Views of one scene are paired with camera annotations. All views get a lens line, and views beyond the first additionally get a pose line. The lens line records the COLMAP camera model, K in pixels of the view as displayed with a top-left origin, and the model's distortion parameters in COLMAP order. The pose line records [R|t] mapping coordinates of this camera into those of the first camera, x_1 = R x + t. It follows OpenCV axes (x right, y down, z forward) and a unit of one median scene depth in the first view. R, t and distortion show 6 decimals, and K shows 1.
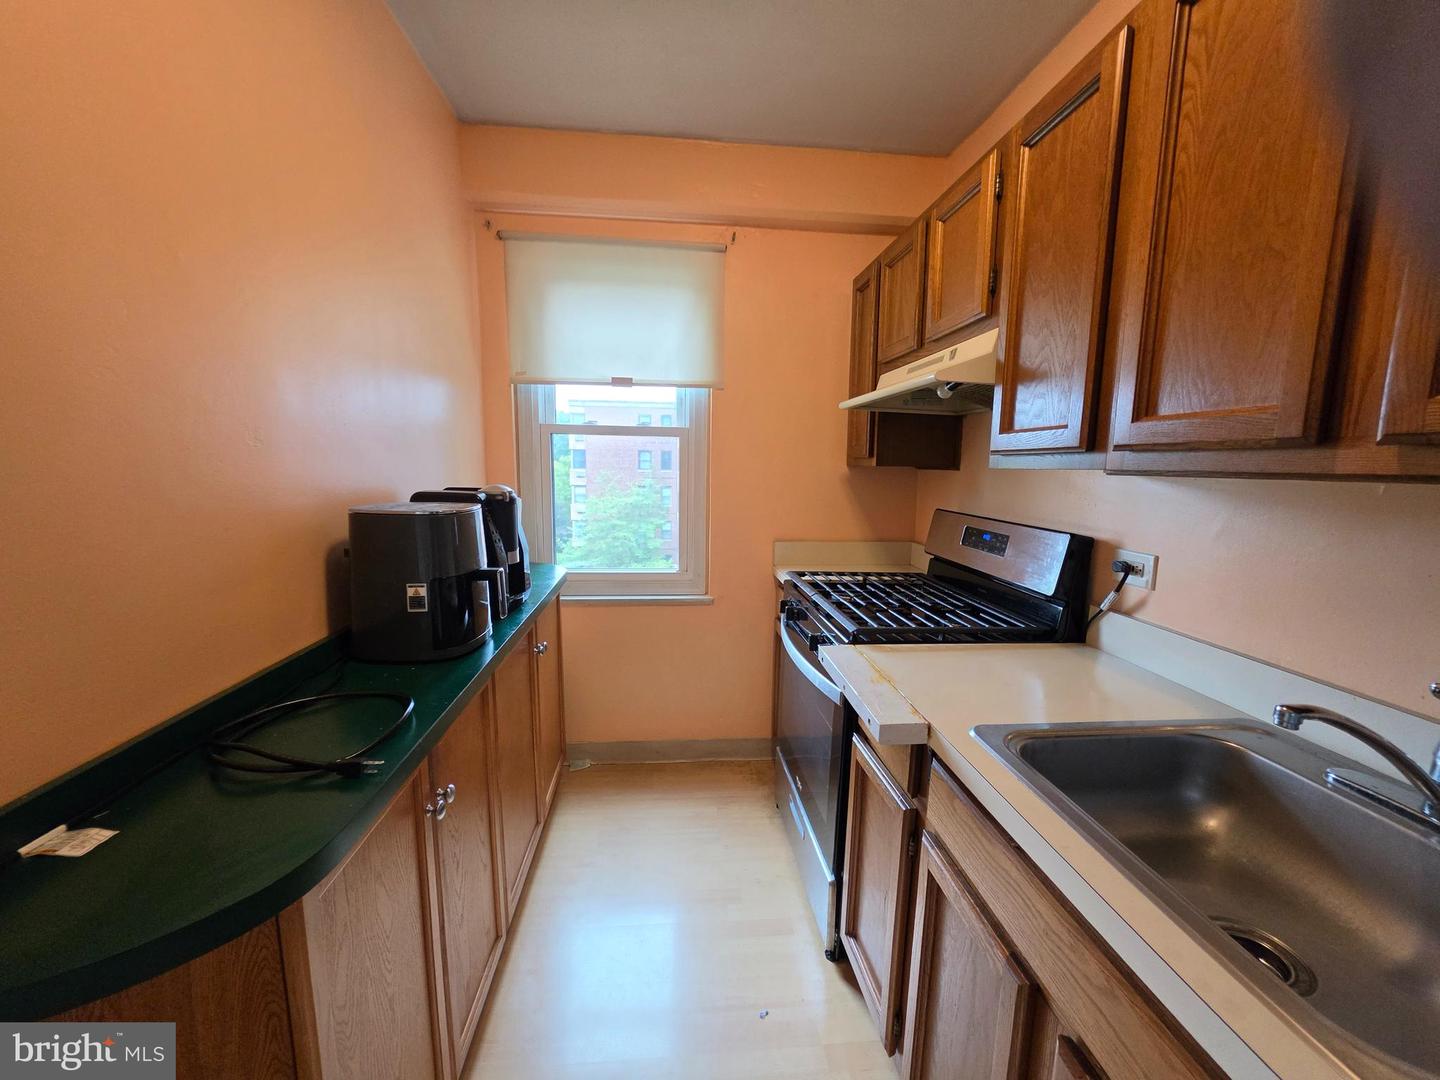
lens RADIAL K [[575.4, 0, 726.5], [0, 575.4, 547.2], [0, 0, 1]] dist [-0.005638, 0.000932]
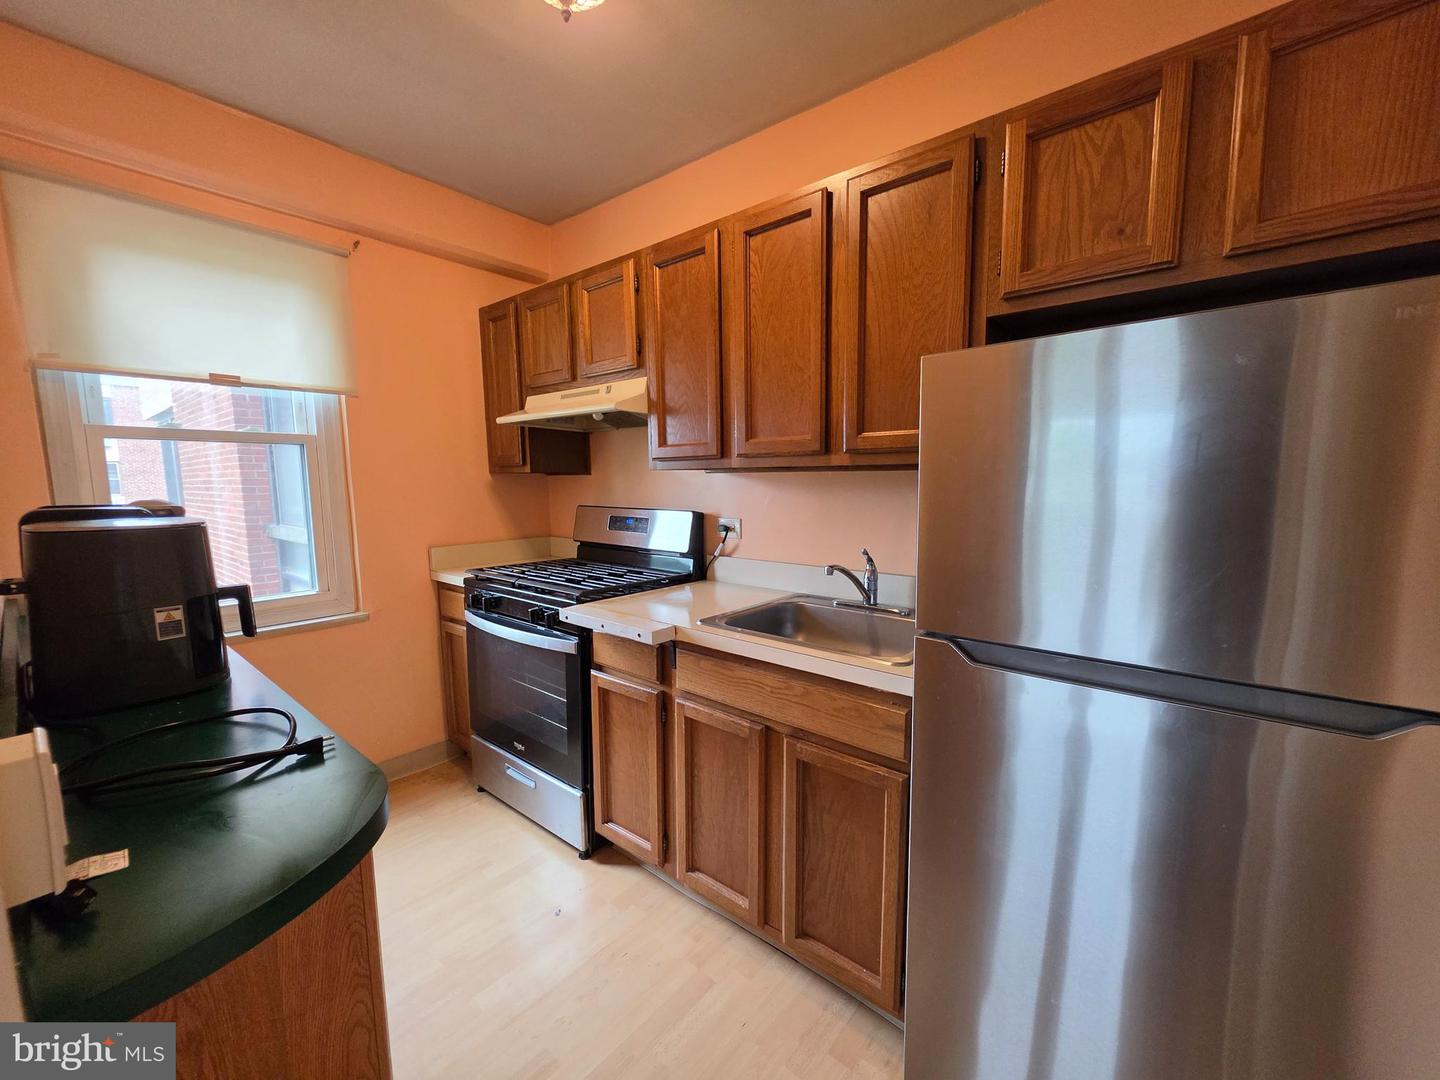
lens RADIAL K [[575.4, 0, 728.5], [0, 575.4, 542.3], [0, 0, 1]] dist [-0.005638, 0.000932]
pose [[0.709266, -0.099485, 0.697886, -0.434221], [0.120001, 0.992582, 0.019537, 0.041888], [-0.694652, 0.069890, 0.715943, -0.184211]]
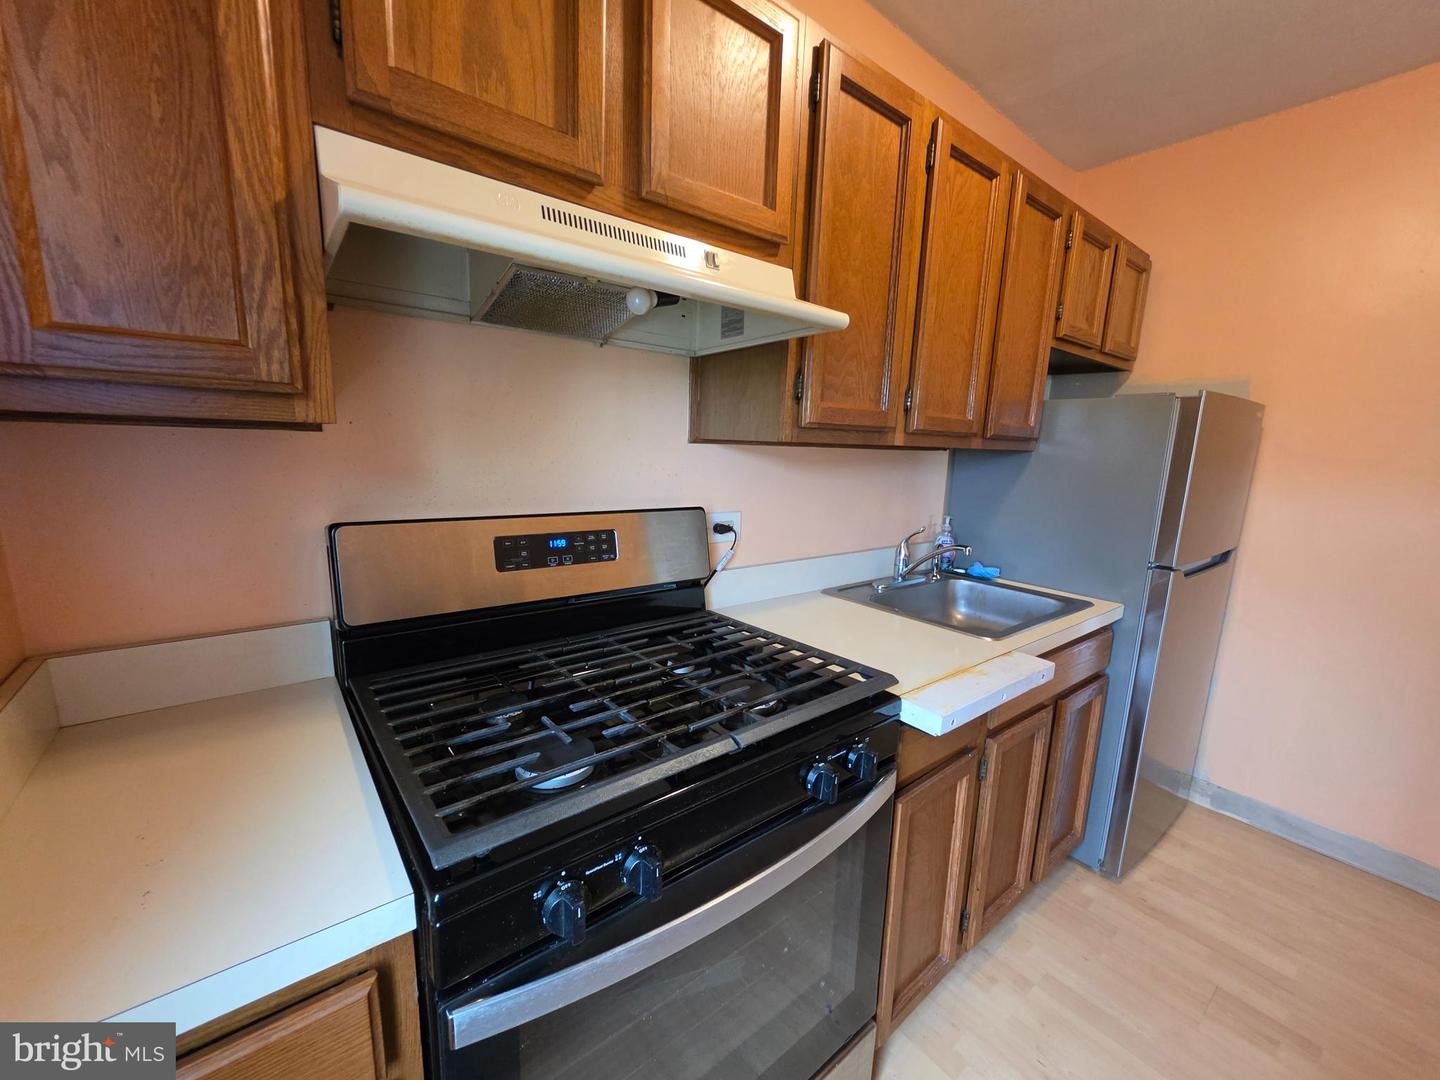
lens RADIAL K [[575.4, 0, 725.4], [0, 575.4, 539.9], [0, 0, 1]] dist [-0.005638, 0.000932]
pose [[-0.546148, -0.181287, 0.817837, -0.201397], [0.071550, 0.962638, 0.261166, -0.215899], [-0.834627, 0.201152, -0.512772, 1.464164]]
